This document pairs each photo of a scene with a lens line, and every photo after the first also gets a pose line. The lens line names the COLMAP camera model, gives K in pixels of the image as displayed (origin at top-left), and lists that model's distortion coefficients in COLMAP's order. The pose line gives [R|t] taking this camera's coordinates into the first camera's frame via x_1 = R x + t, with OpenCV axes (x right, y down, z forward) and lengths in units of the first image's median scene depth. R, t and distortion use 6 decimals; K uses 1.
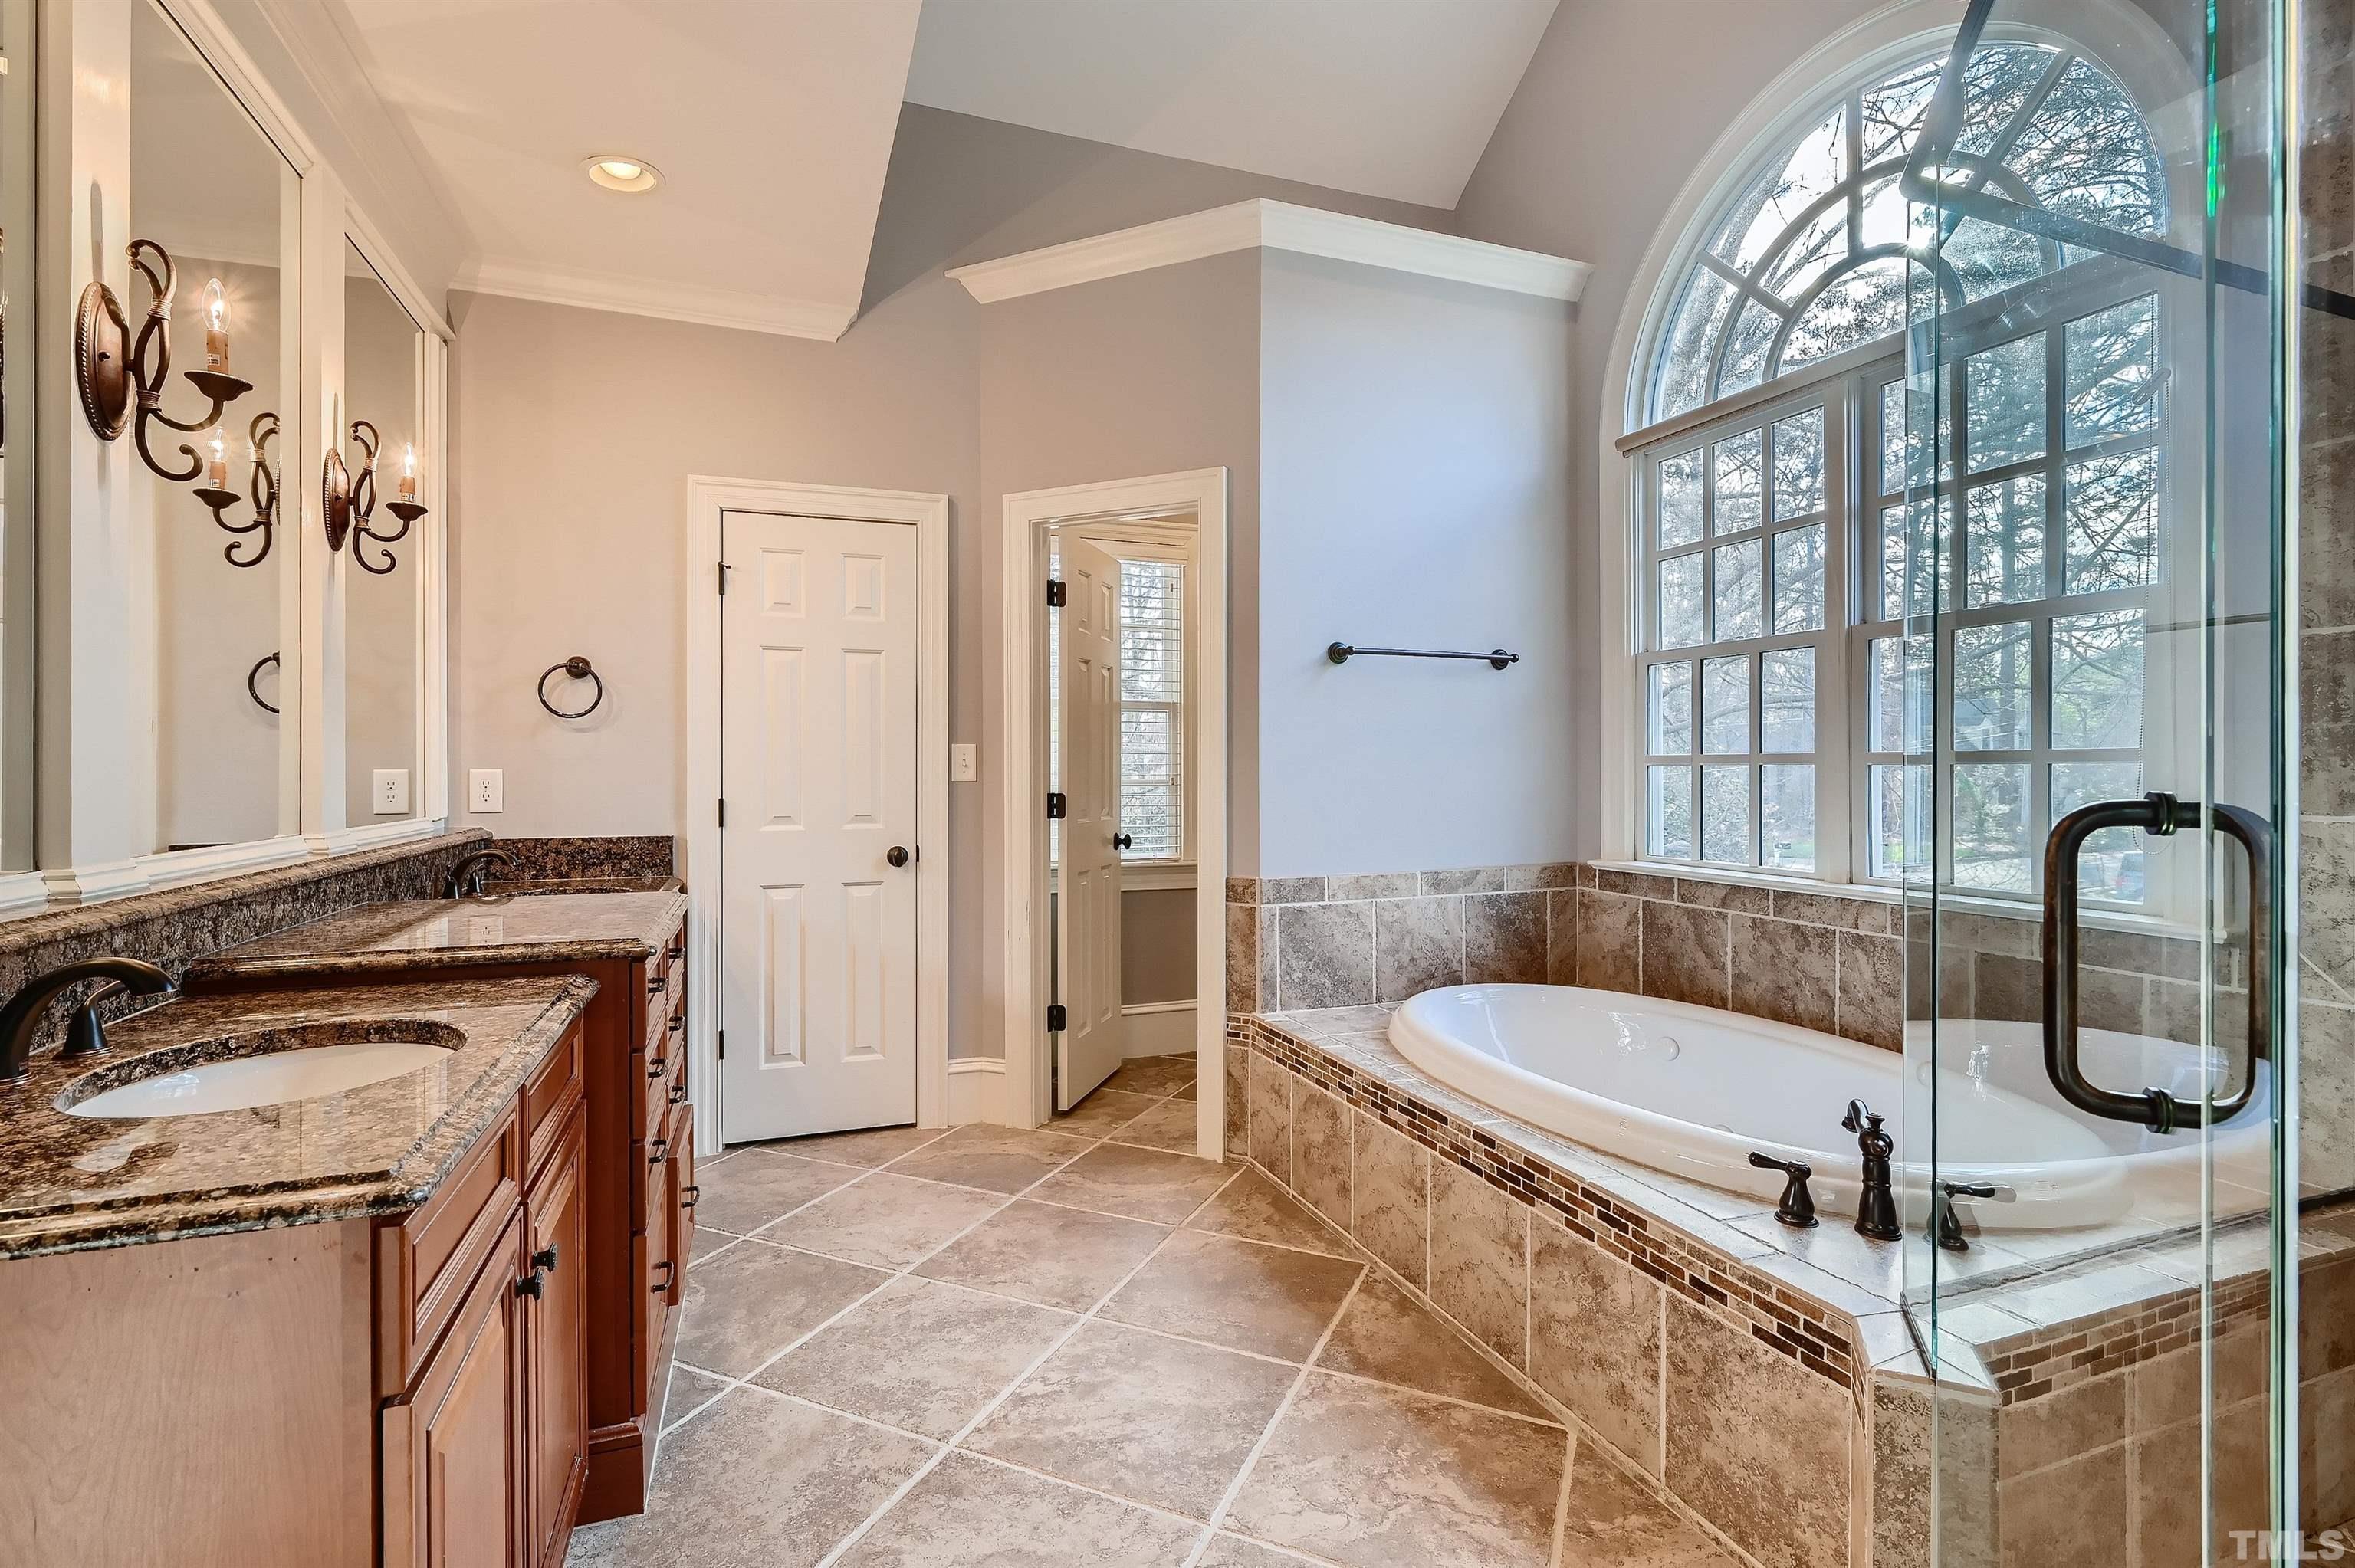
lens RADIAL K [[1087.8, 0, 1175.2], [0, 1087.8, 777.4], [0, 0, 1]] dist [0.000653, -0.000027]
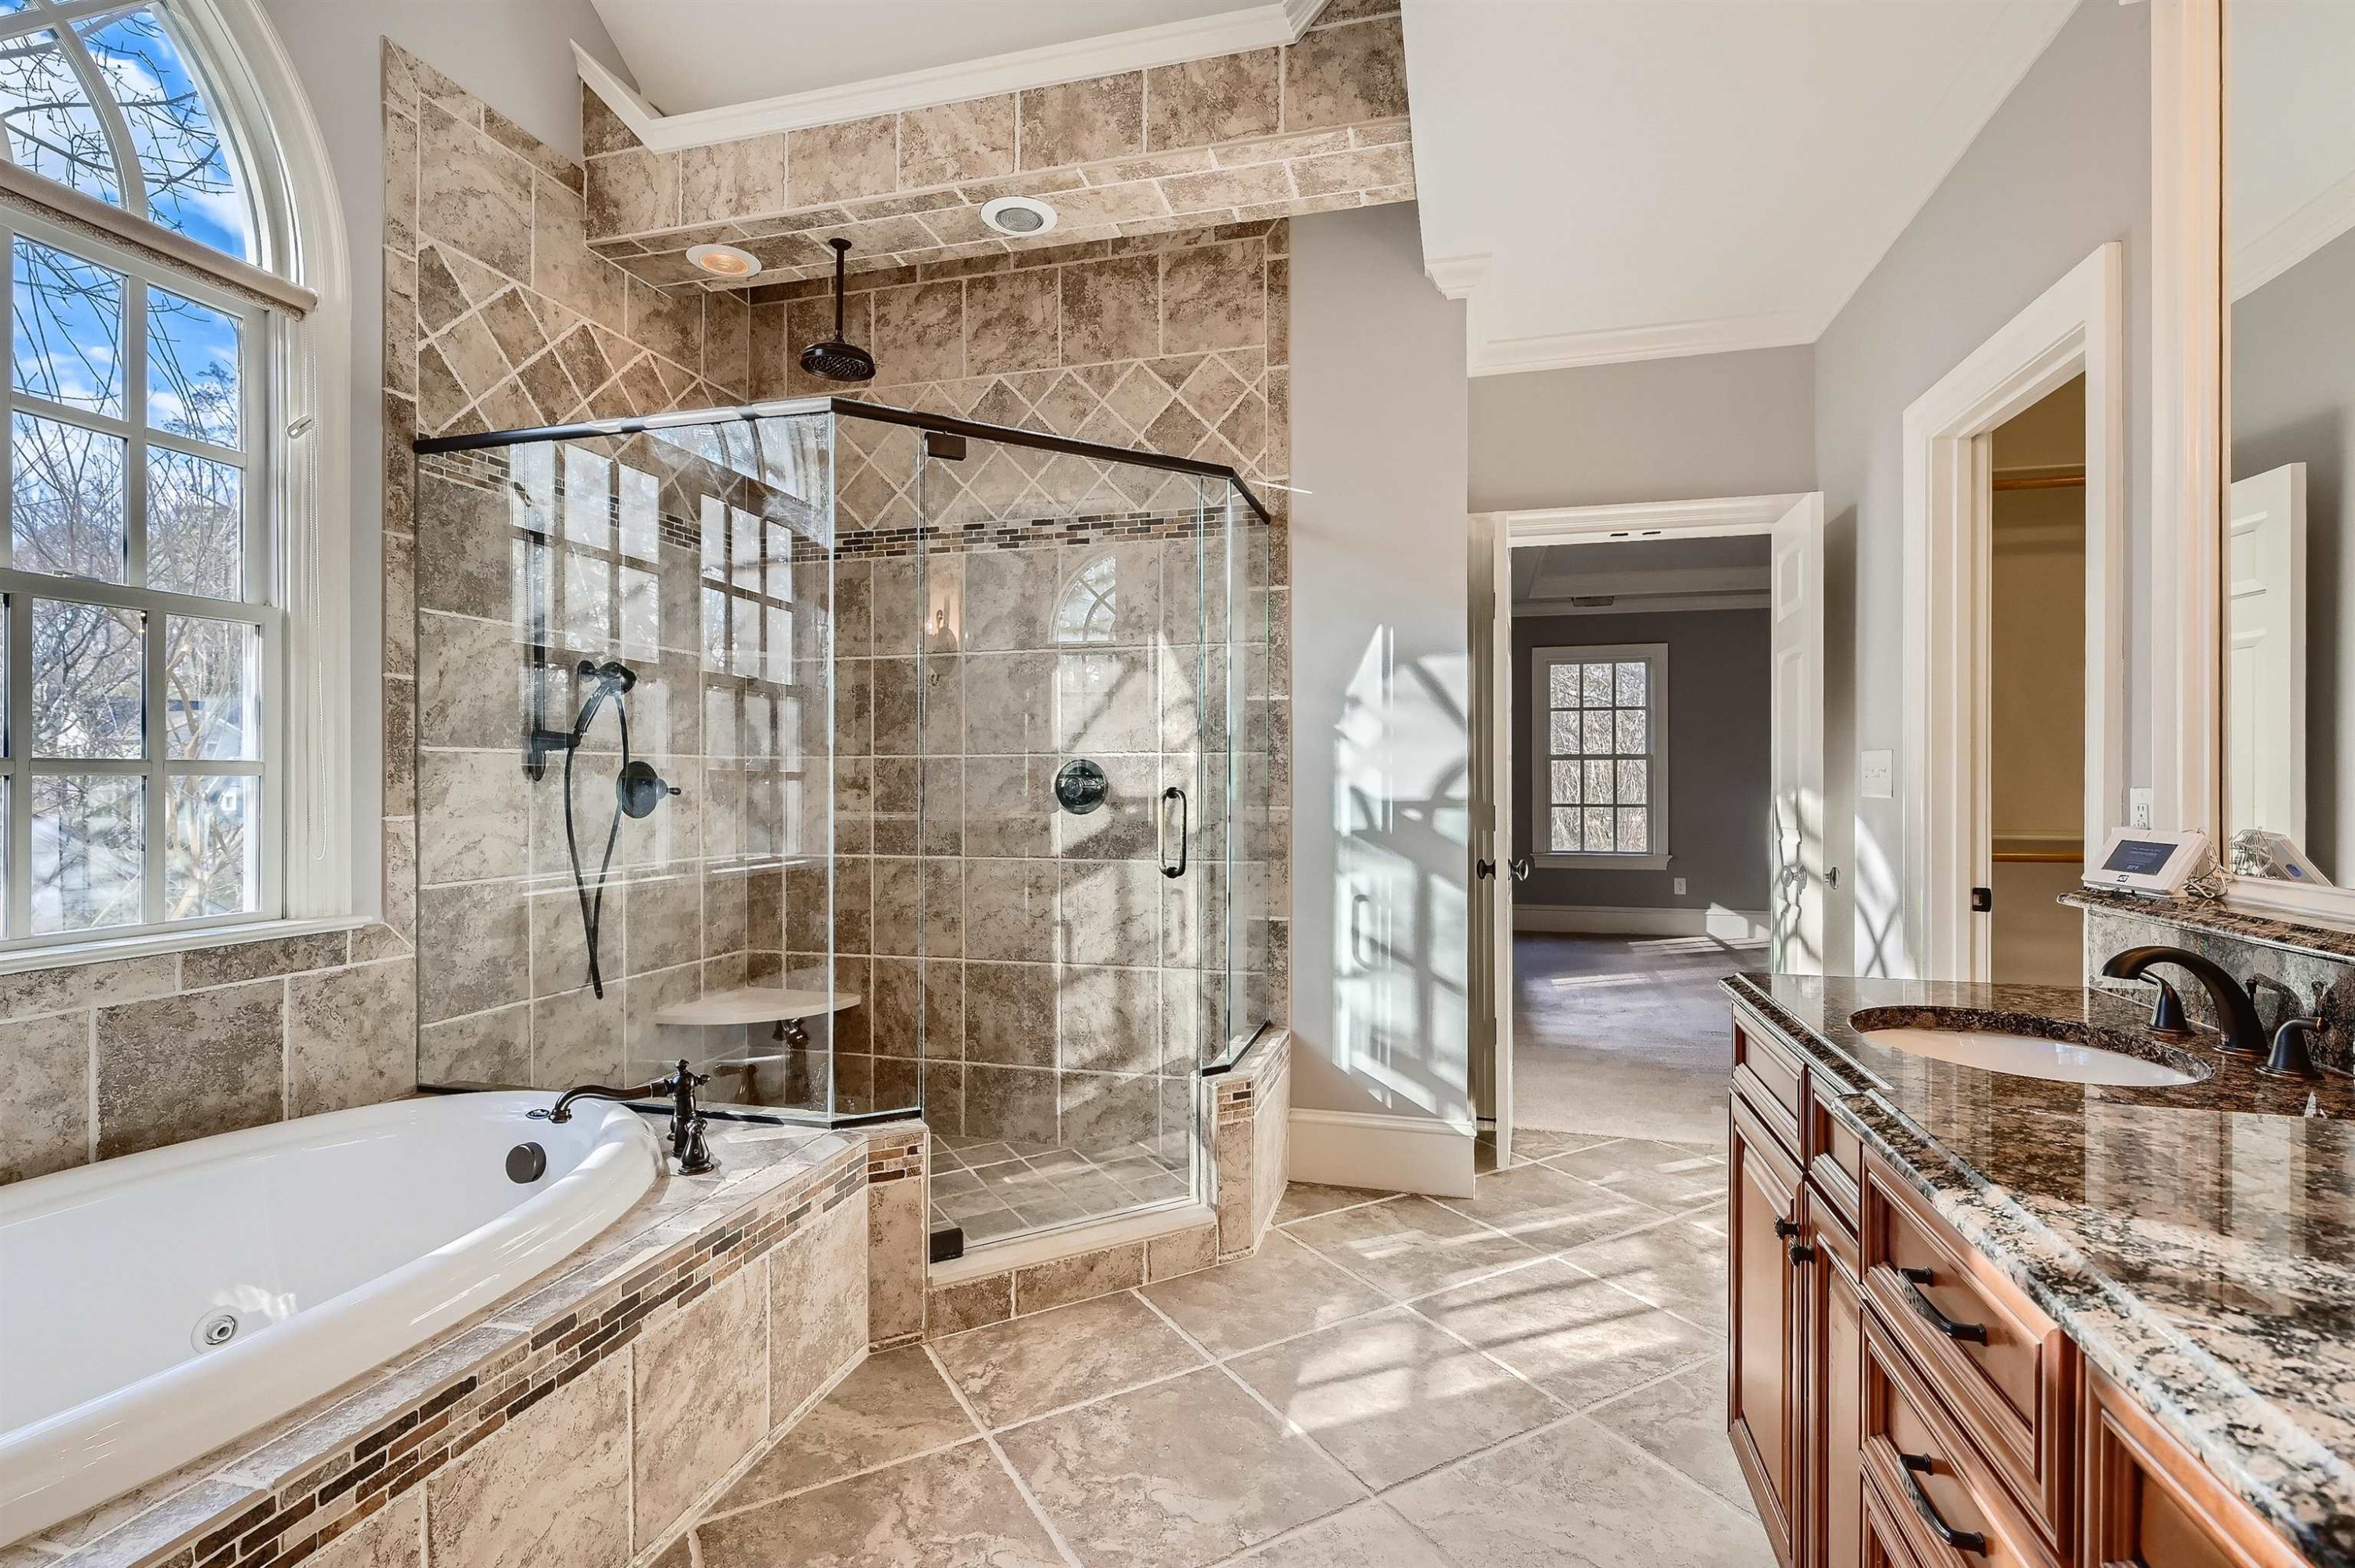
lens RADIAL K [[1092.4, 0, 1171.1], [0, 1092.4, 779.3], [0, 0, 1]] dist [-0.002469, -0.000006]
pose [[-0.812410, 0.011300, 0.582977, -0.434286], [0.014405, 0.999896, 0.000693, -0.005814], [-0.582908, 0.008961, -0.812489, 1.346935]]
